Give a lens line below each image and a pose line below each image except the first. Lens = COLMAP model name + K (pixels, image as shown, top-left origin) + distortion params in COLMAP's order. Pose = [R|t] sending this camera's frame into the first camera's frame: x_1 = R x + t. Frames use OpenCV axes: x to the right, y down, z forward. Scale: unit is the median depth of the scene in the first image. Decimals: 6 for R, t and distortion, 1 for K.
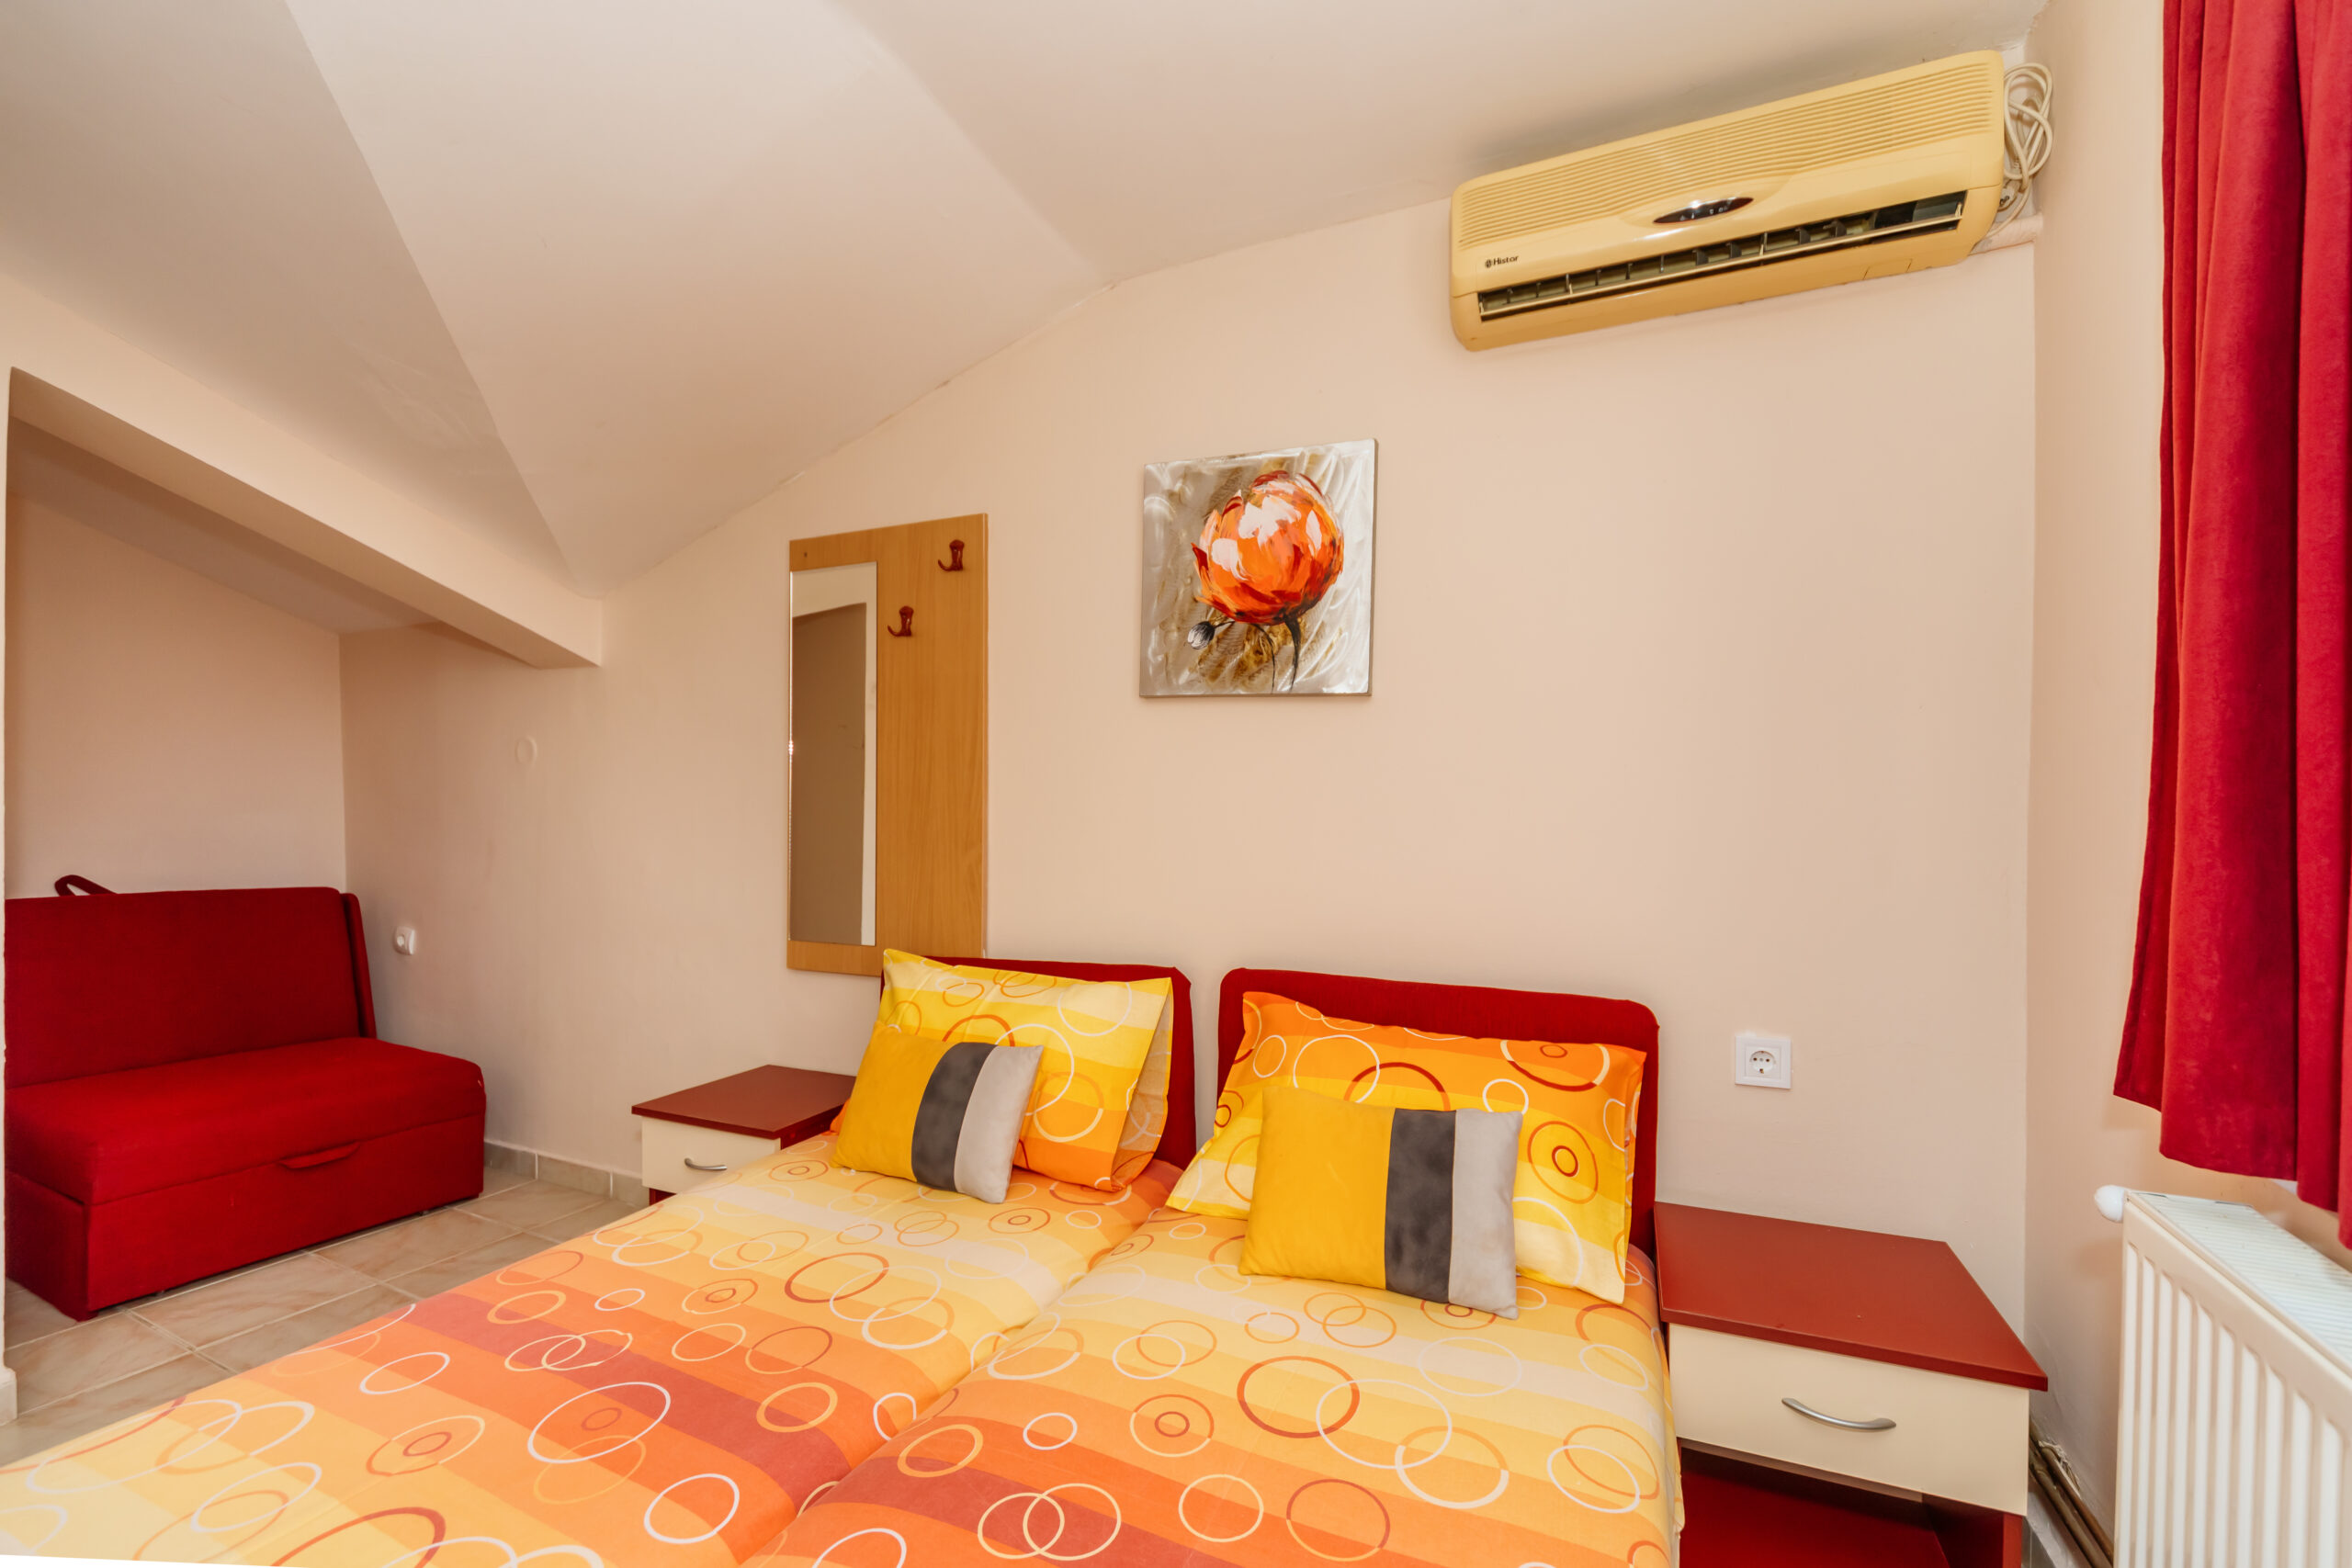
lens RADIAL K [[1010.4, 0, 1192.5], [0, 1010.4, 785.1], [0, 0, 1]] dist [-0.003419, -0.000538]
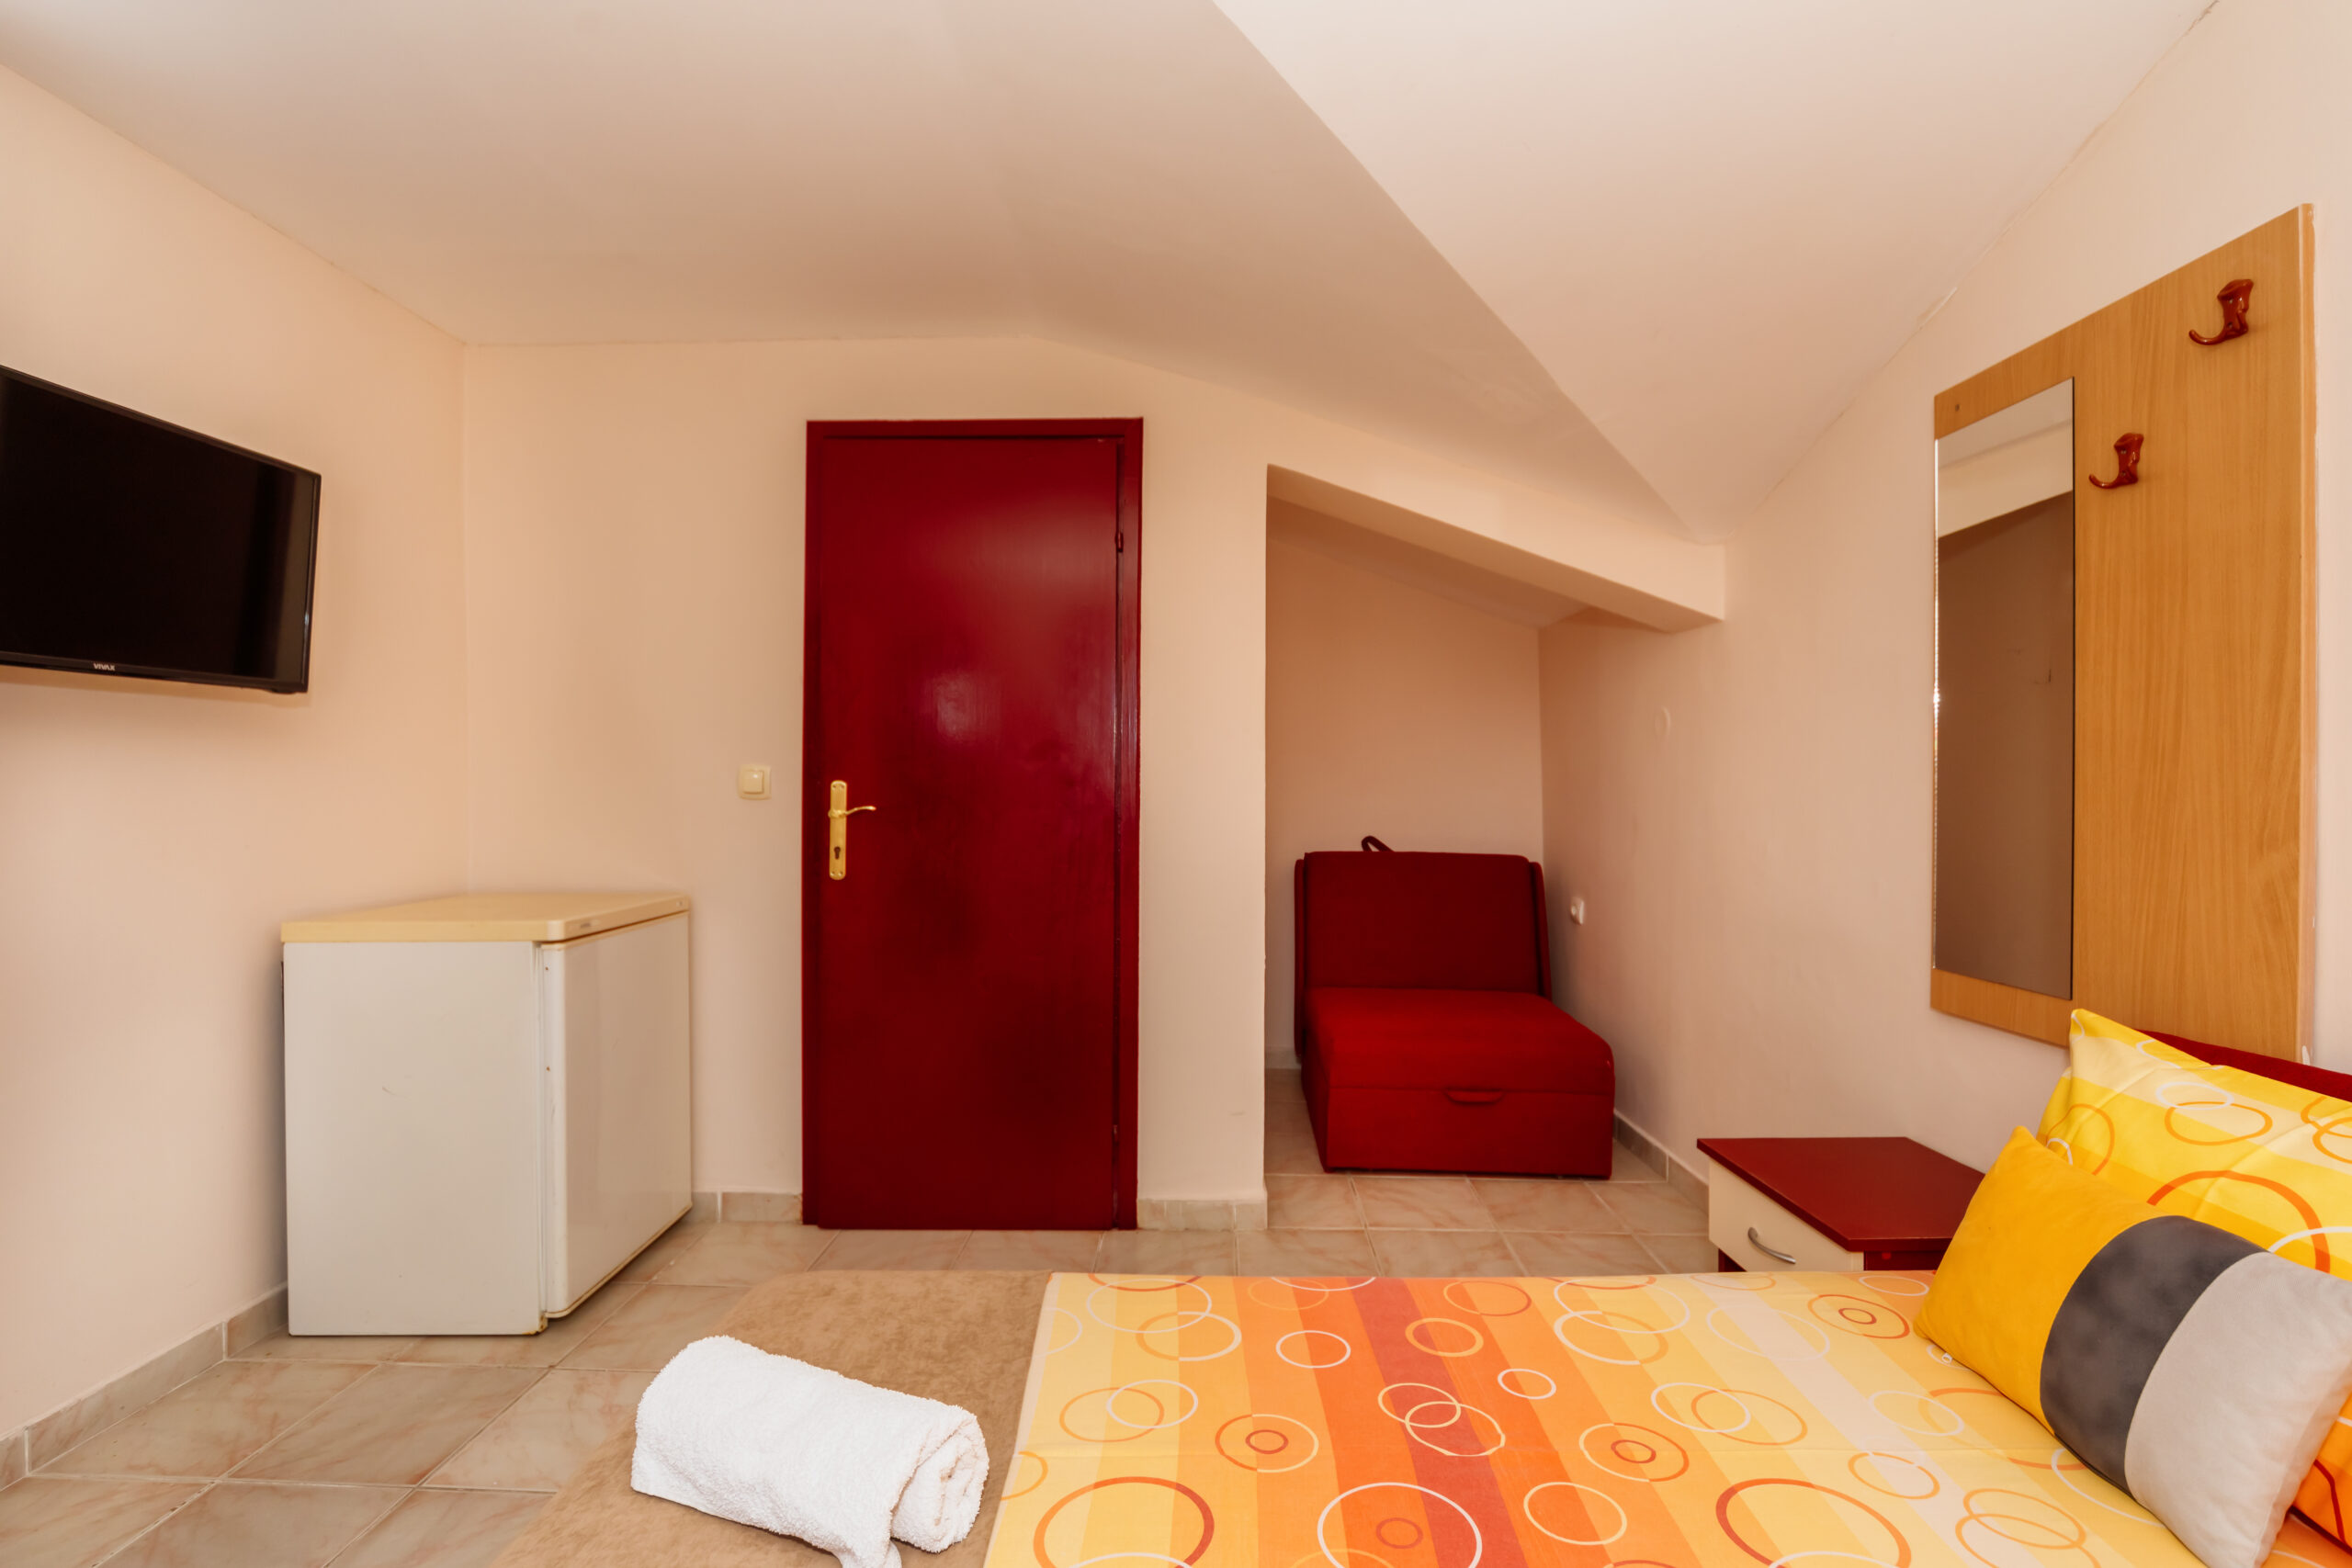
lens RADIAL K [[1010.4, 0, 1192.5], [0, 1010.4, 785.1], [0, 0, 1]] dist [-0.003419, -0.000538]
pose [[0.385325, -0.008478, -0.922742, 0.055835], [0.026499, 0.999647, 0.001882, 0.014648], [0.922401, -0.025177, 0.385413, 0.312318]]
